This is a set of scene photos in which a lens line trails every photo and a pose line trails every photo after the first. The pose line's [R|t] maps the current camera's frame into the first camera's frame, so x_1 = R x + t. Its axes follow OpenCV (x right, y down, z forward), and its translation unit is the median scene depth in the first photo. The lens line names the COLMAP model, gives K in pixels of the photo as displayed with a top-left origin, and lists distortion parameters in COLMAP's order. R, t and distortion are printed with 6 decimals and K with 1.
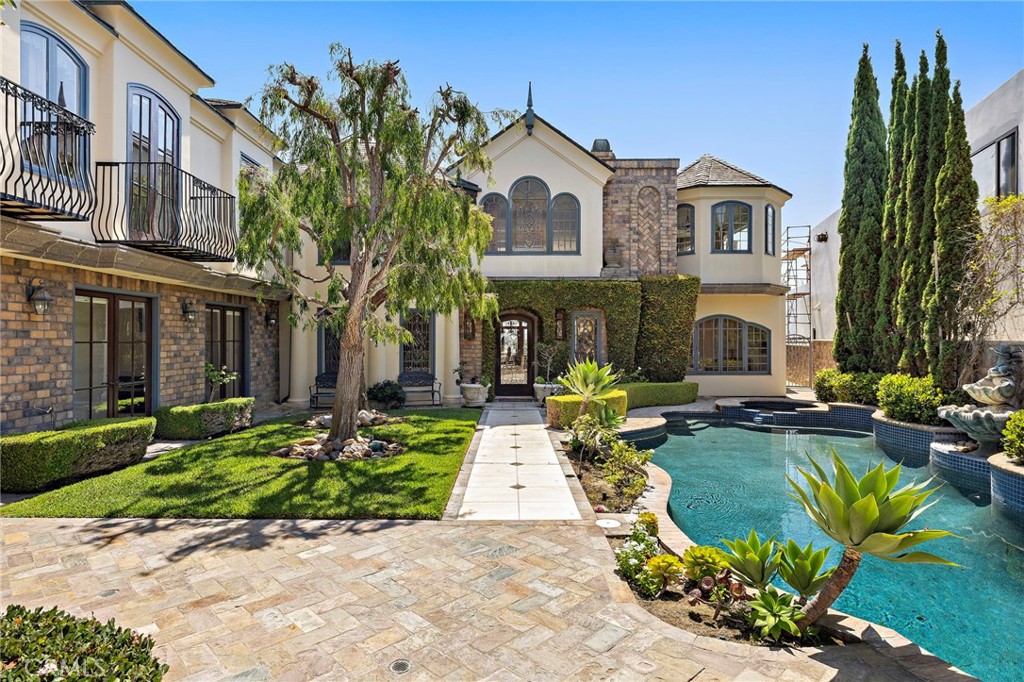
lens RADIAL K [[849.0, 0, 510.0], [0, 849.0, 338.4], [0, 0, 1]] dist [-0.001791, 0.007694]
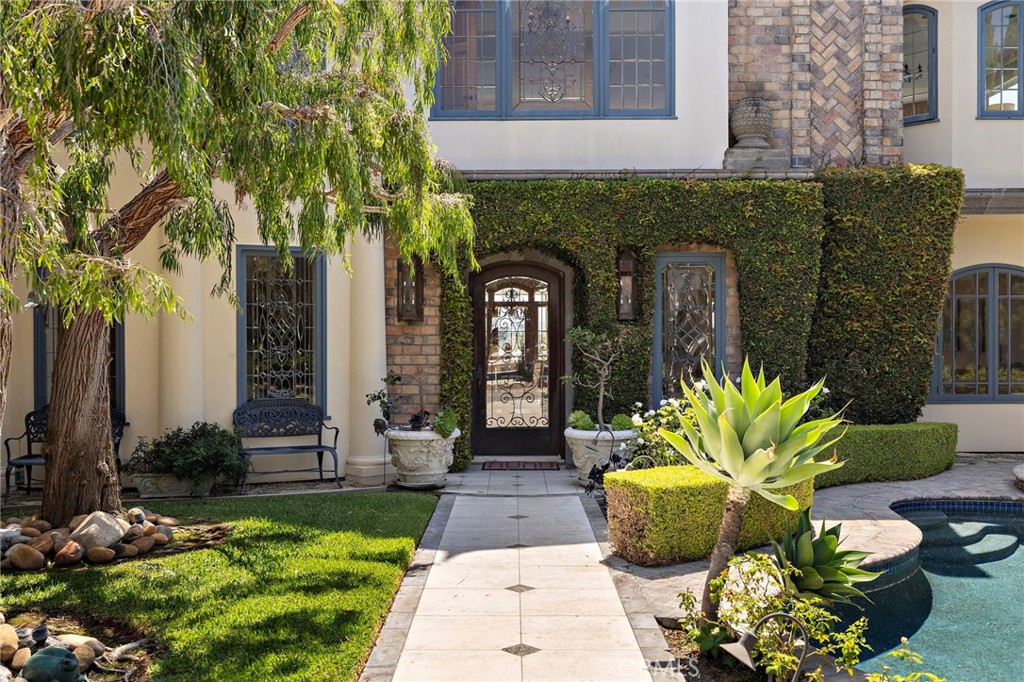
lens RADIAL K [[849.0, 0, 514.0], [0, 849.0, 346.8], [0, 0, 1]] dist [-0.001791, 0.007694]
pose [[0.999977, -0.004393, -0.005076, 0.005437], [0.004371, 0.999981, -0.004291, 0.015425], [0.005094, 0.004269, 0.999978, 0.584135]]
